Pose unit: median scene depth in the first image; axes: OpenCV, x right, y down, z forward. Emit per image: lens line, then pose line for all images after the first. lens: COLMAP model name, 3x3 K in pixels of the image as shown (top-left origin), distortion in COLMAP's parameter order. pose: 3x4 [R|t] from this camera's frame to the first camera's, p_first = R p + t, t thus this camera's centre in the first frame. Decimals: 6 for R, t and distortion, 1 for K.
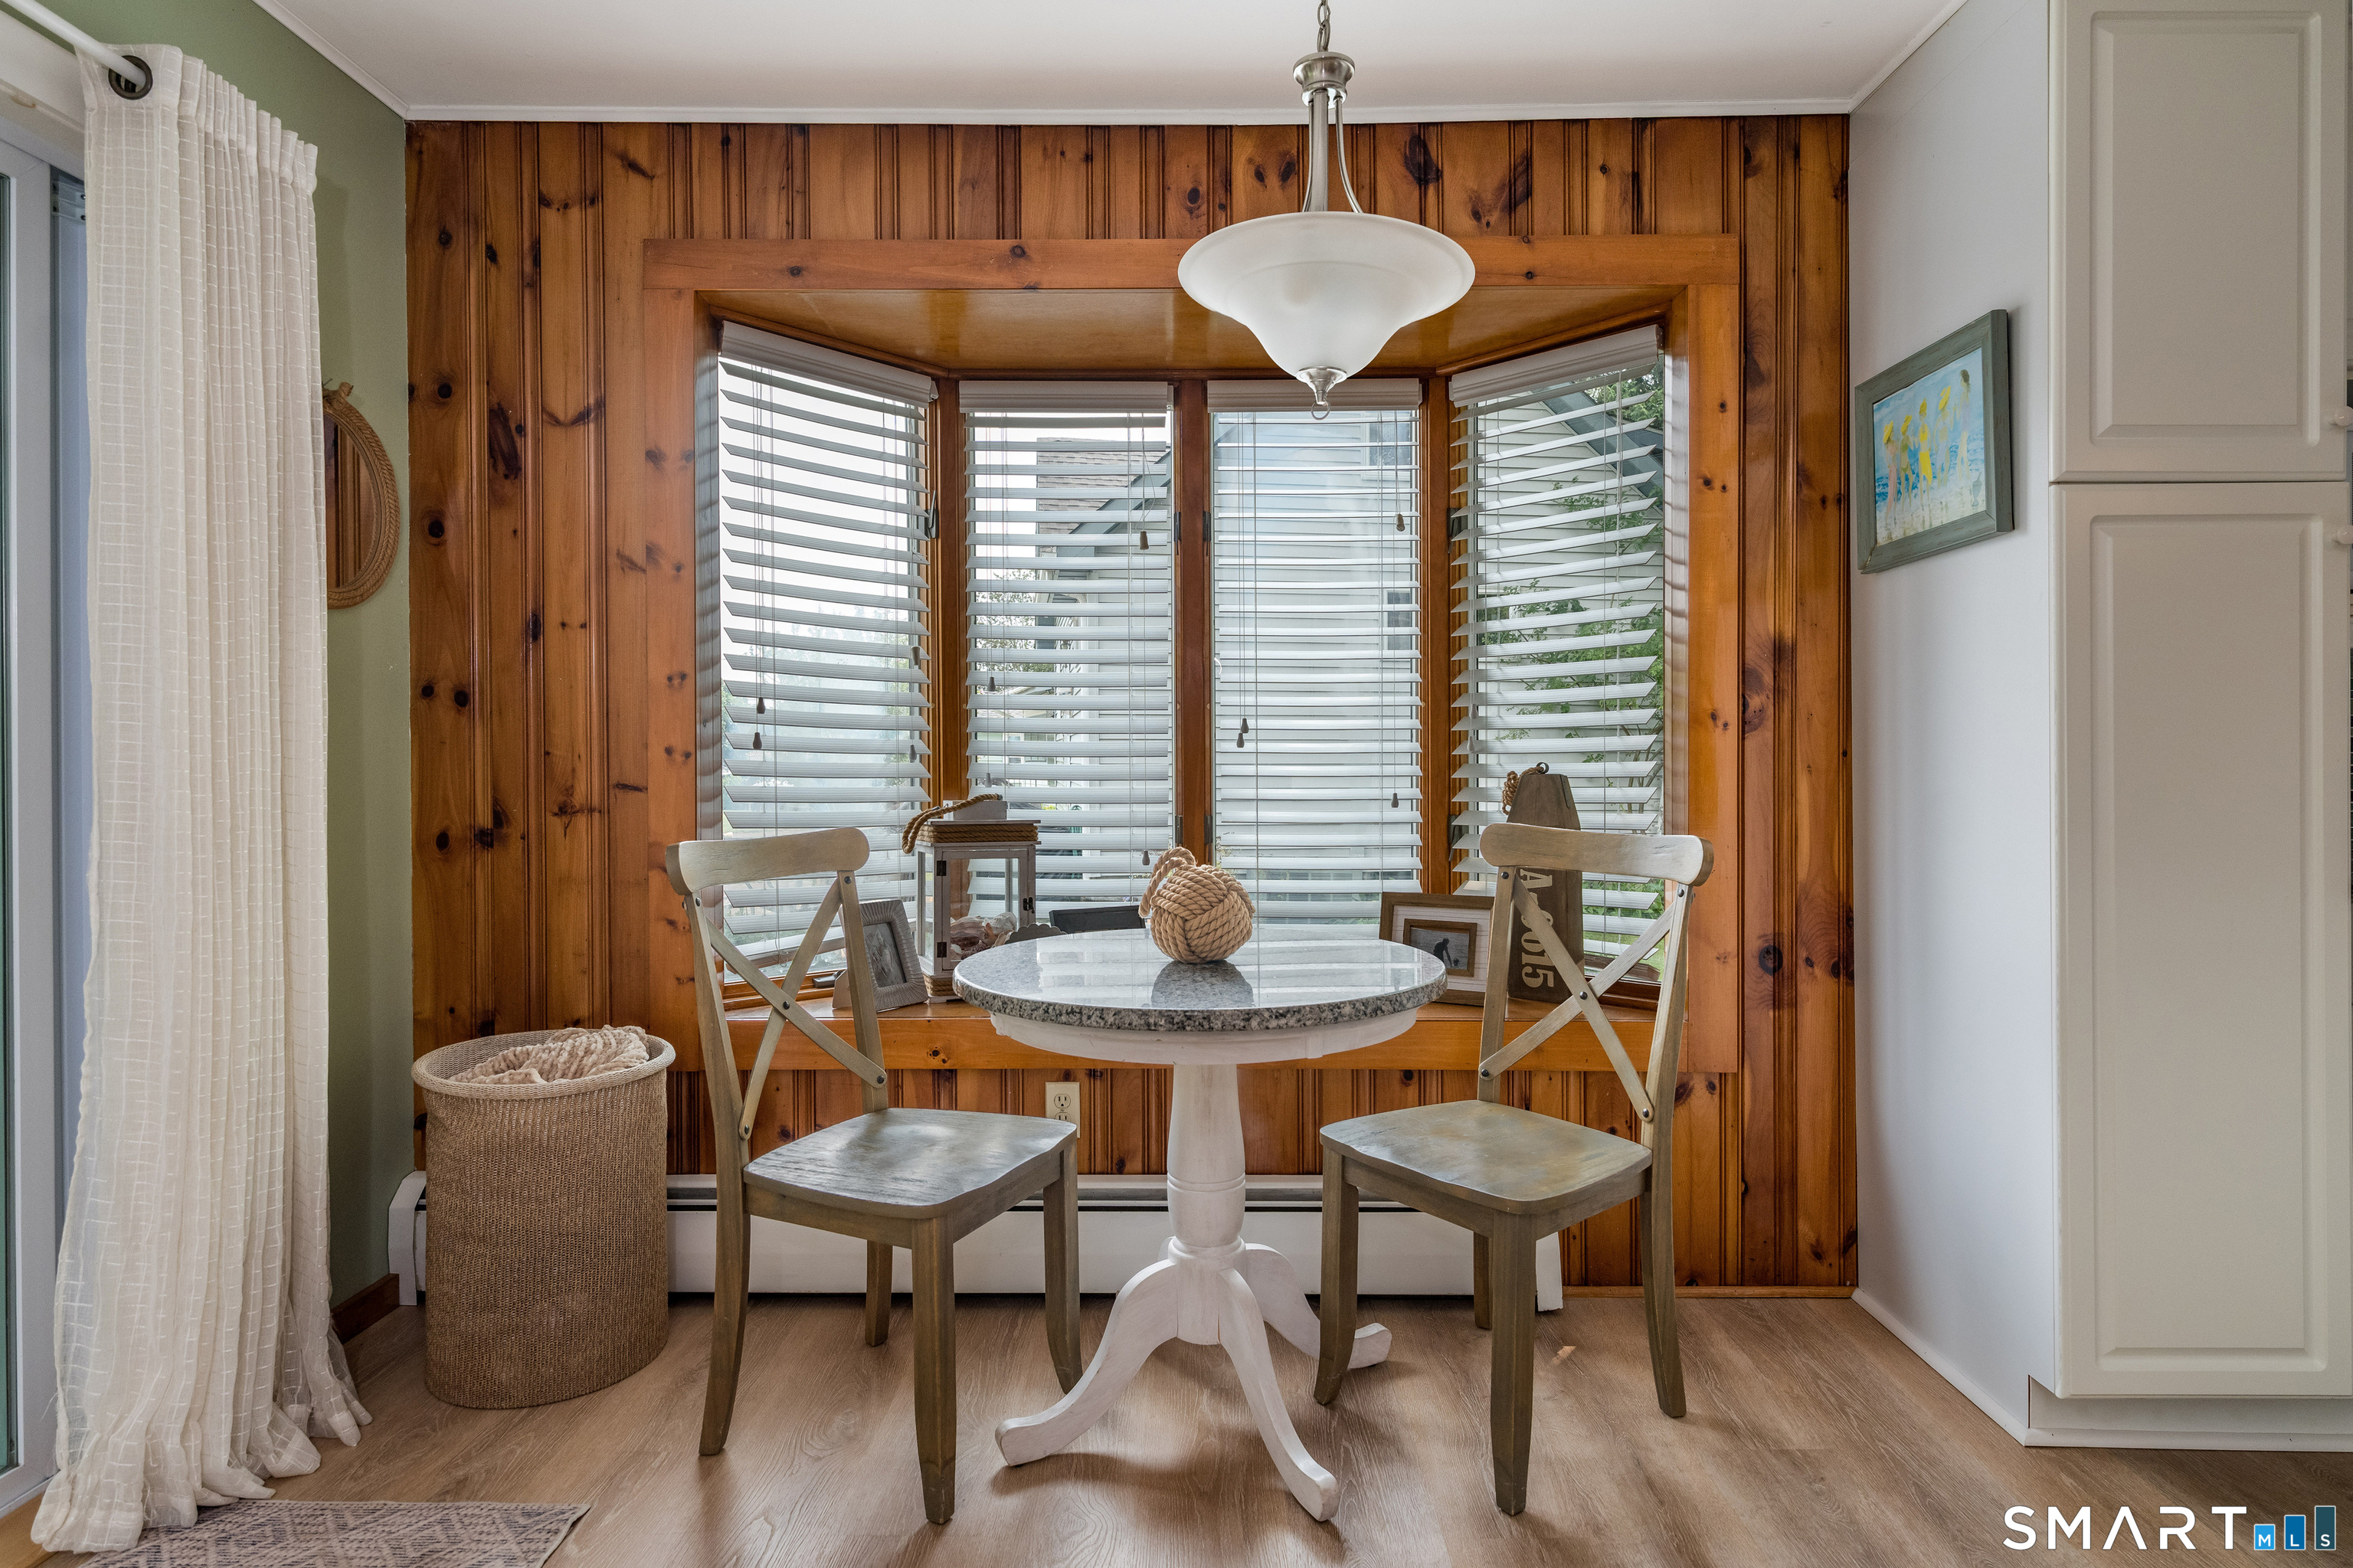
lens RADIAL K [[1274.8, 0, 1223.1], [0, 1274.8, 765.4], [0, 0, 1]] dist [-0.000444, -0.000617]
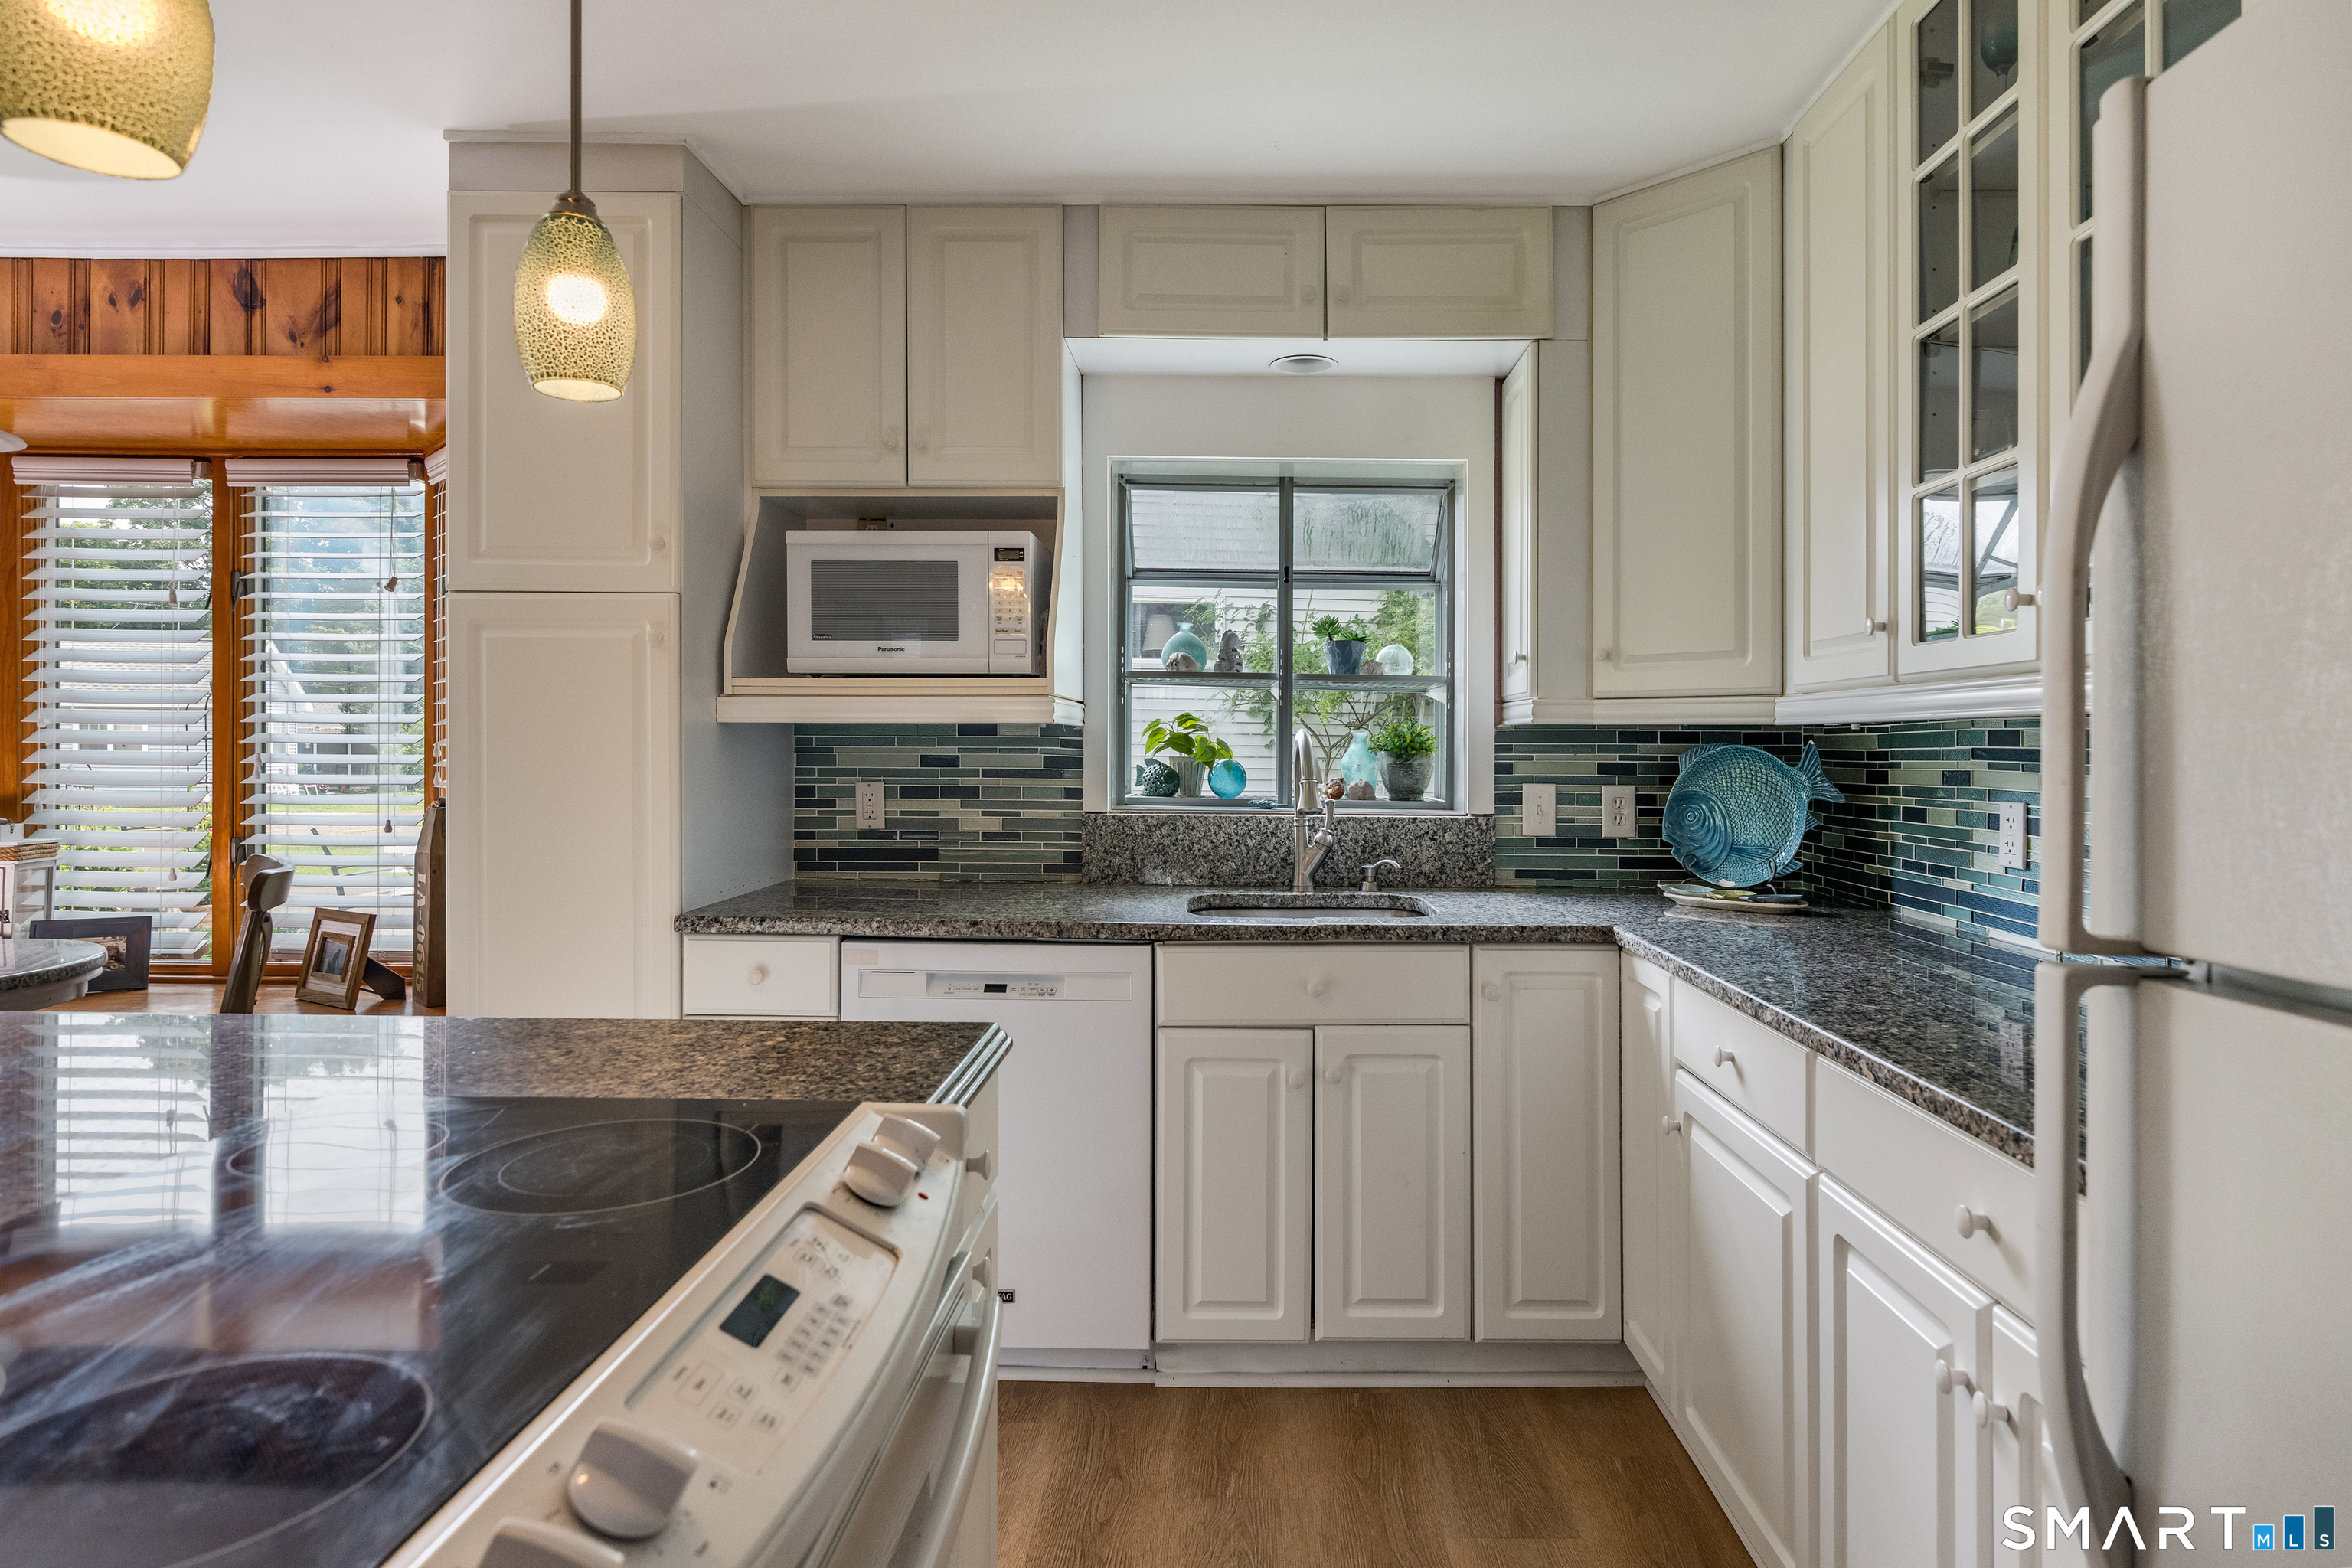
lens RADIAL K [[1282.4, 0, 1227.8], [0, 1282.4, 743.3], [0, 0, 1]] dist [0.004295, -0.001596]
pose [[0.999919, 0.012280, -0.003433, 1.079325], [-0.012327, 0.999825, -0.014050, -0.048604], [0.003260, 0.014091, 0.999895, -0.185760]]
